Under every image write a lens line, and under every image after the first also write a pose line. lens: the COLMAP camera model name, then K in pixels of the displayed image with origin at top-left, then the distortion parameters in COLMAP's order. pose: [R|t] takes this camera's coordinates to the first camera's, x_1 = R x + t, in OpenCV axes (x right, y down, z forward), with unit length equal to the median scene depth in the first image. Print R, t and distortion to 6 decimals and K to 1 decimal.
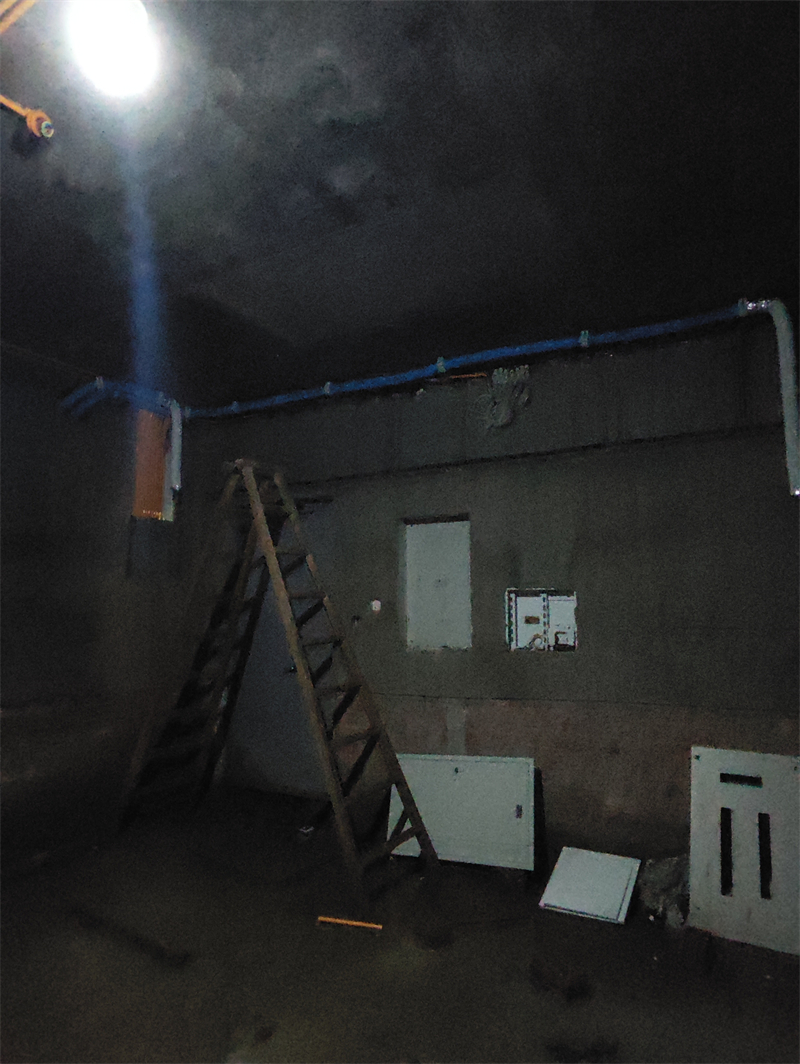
lens RADIAL K [[664.3, 0, 382.0], [0, 664.3, 536.4], [0, 0, 1]] dist [-0.002162, -0.000873]
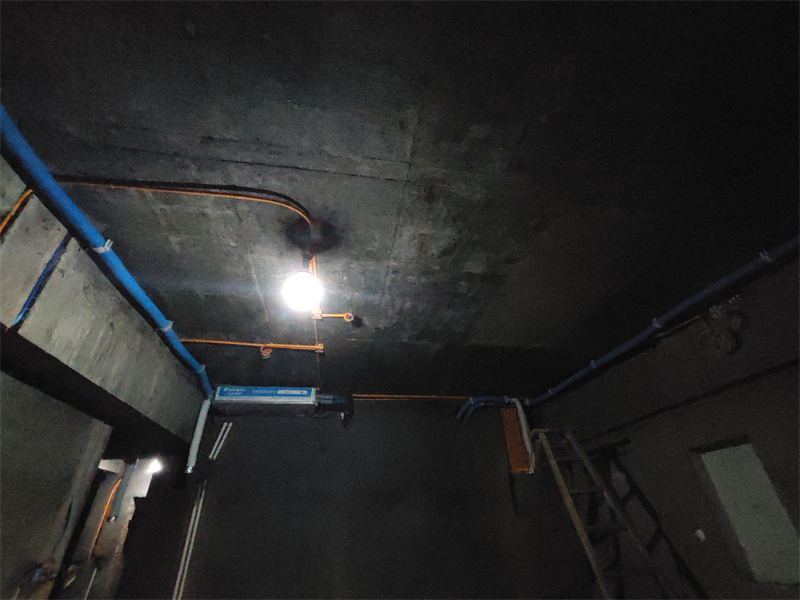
lens RADIAL K [[363.8, 0, 400.6], [0, 363.8, 313.3], [0, 0, 1]] dist [0.002055, 0.000455]
pose [[0.636547, -0.406392, -0.655480, 0.225922], [0.104706, 0.887575, -0.448607, -0.003995], [0.764097, 0.216927, 0.607535, 0.153400]]
